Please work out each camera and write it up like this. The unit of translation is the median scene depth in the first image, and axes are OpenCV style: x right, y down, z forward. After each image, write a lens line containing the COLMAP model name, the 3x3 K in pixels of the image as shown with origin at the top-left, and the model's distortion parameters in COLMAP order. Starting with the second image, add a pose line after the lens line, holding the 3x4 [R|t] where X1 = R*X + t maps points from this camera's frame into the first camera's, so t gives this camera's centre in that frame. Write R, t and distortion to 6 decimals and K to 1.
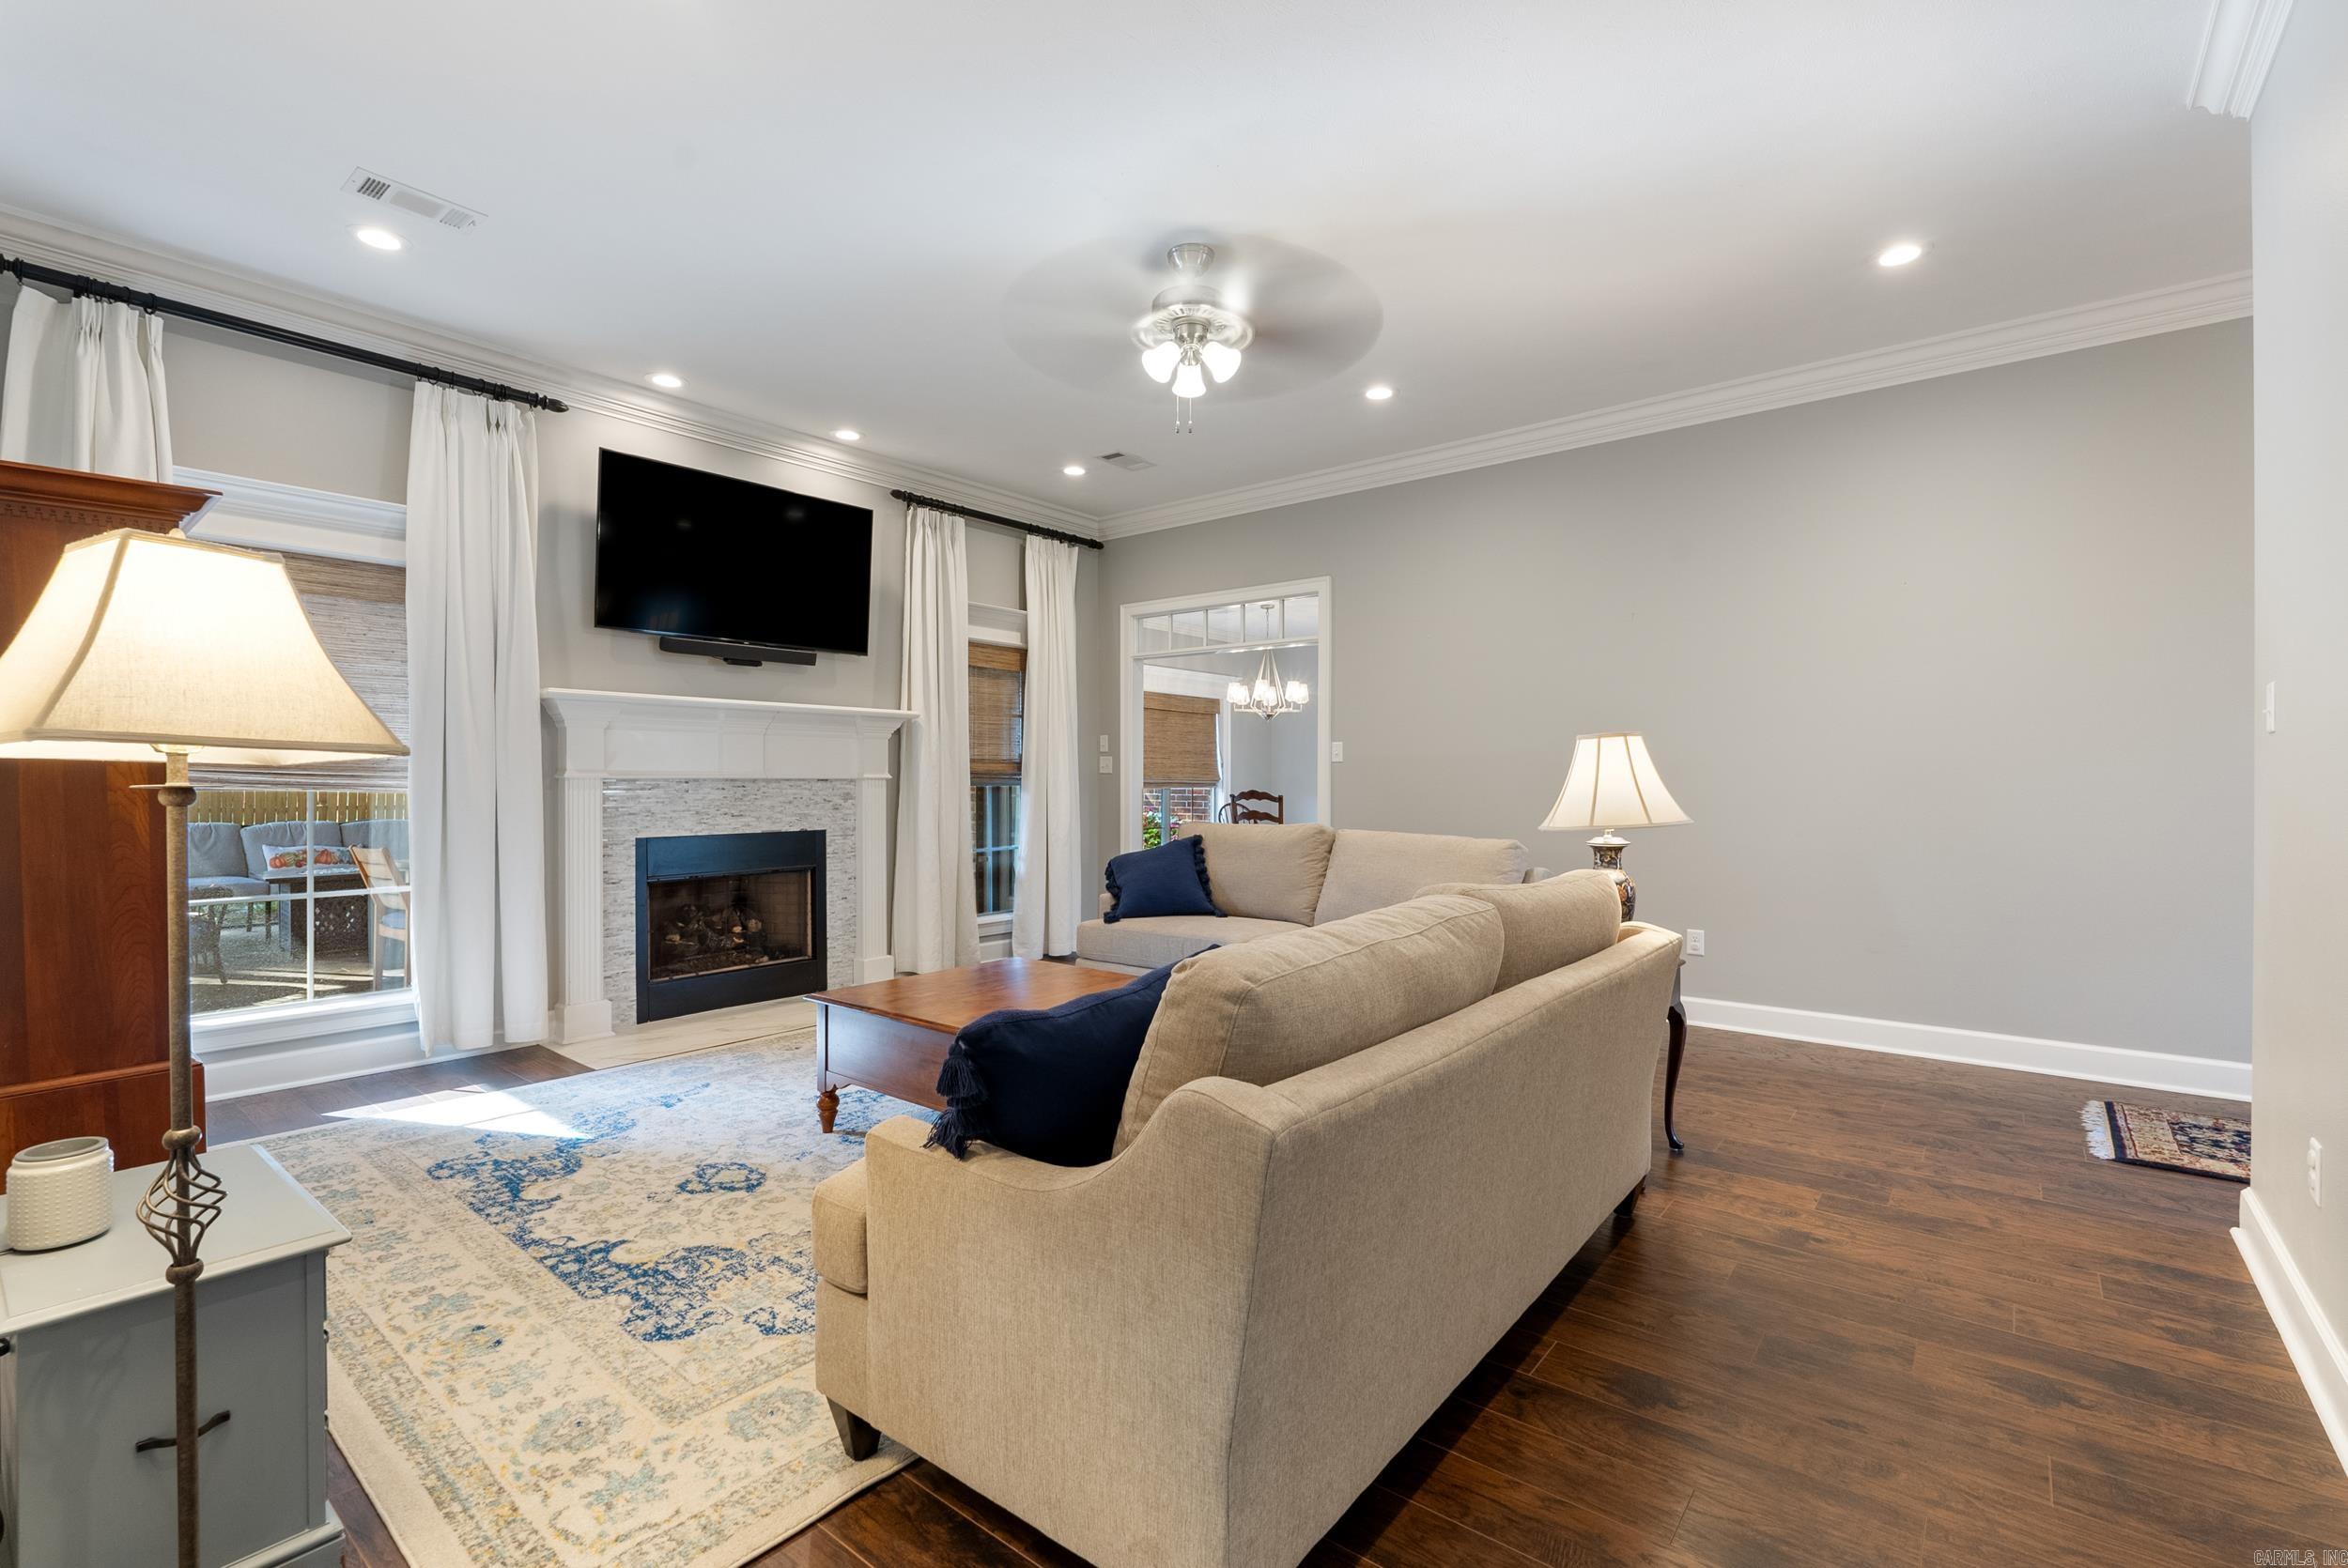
lens RADIAL K [[1040.2, 0, 1166.9], [0, 1040.2, 783.6], [0, 0, 1]] dist [-0.008211, 0.001945]
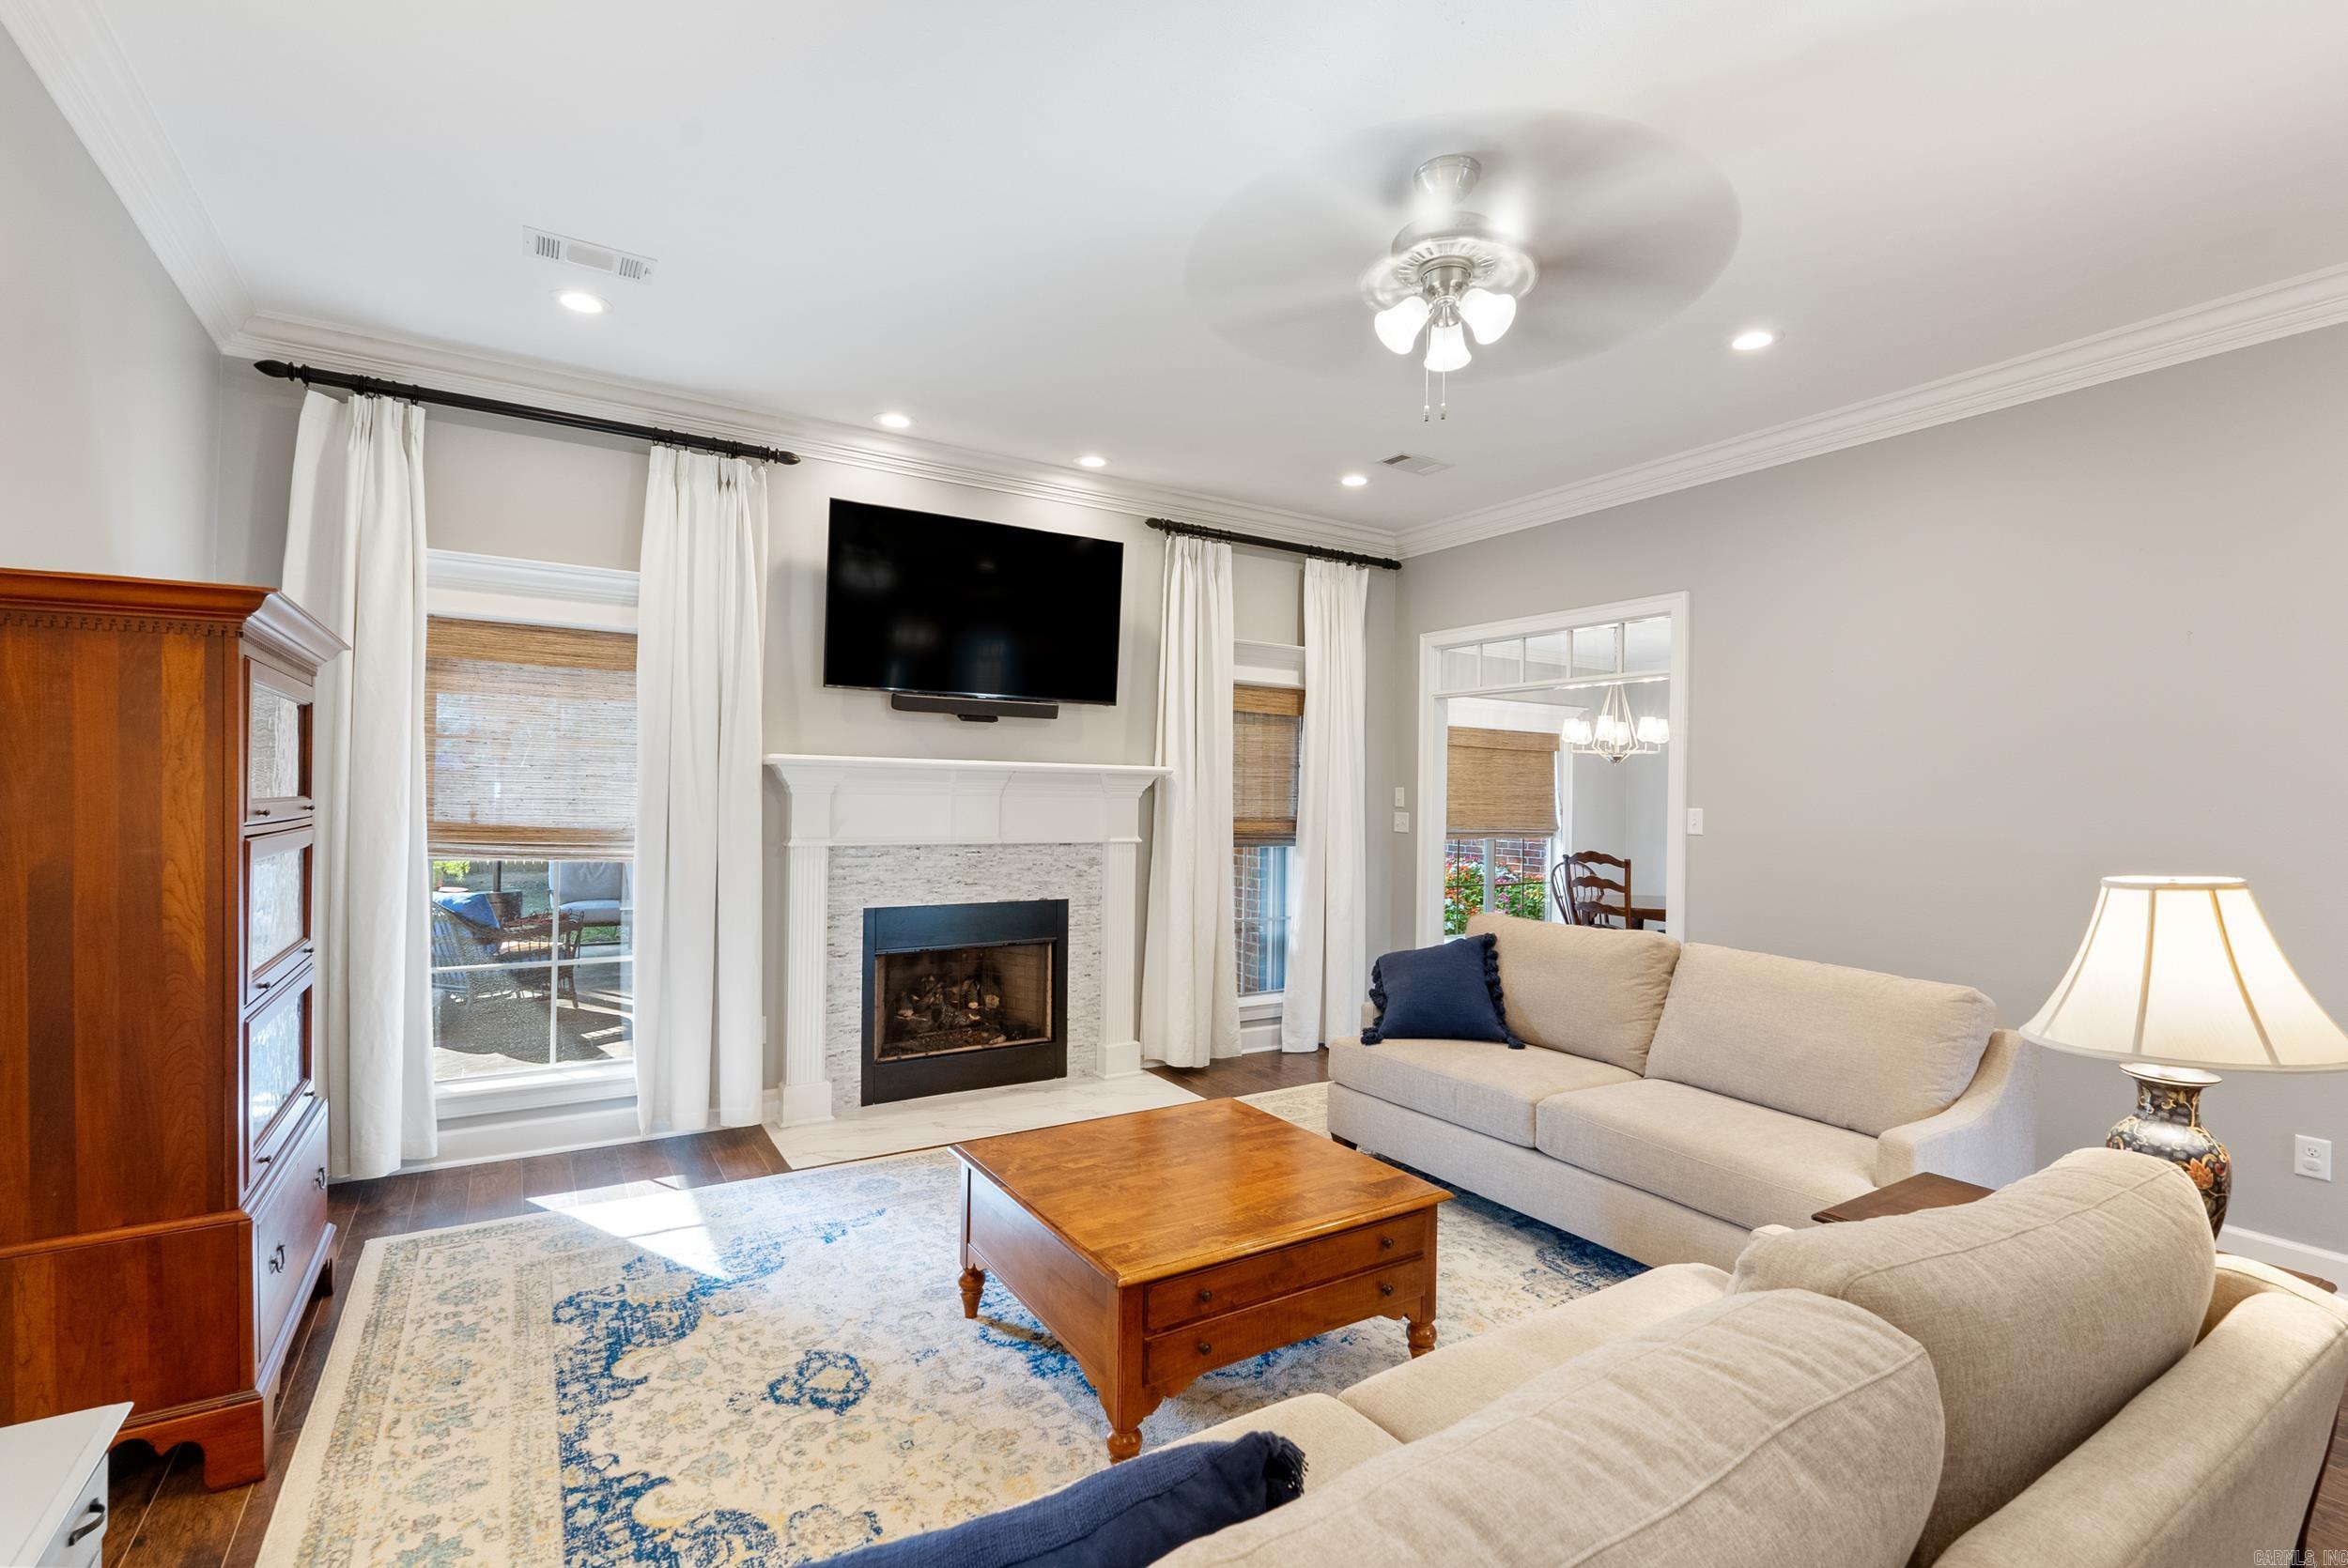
lens RADIAL K [[1040.2, 0, 1178.2], [0, 1040.2, 797.6], [0, 0, 1]] dist [-0.008211, 0.001945]
pose [[0.948804, 0.015345, -0.315493, 0.065221], [-0.015728, 0.999875, 0.001334, -0.061926], [0.315474, 0.003696, 0.948927, 0.217830]]
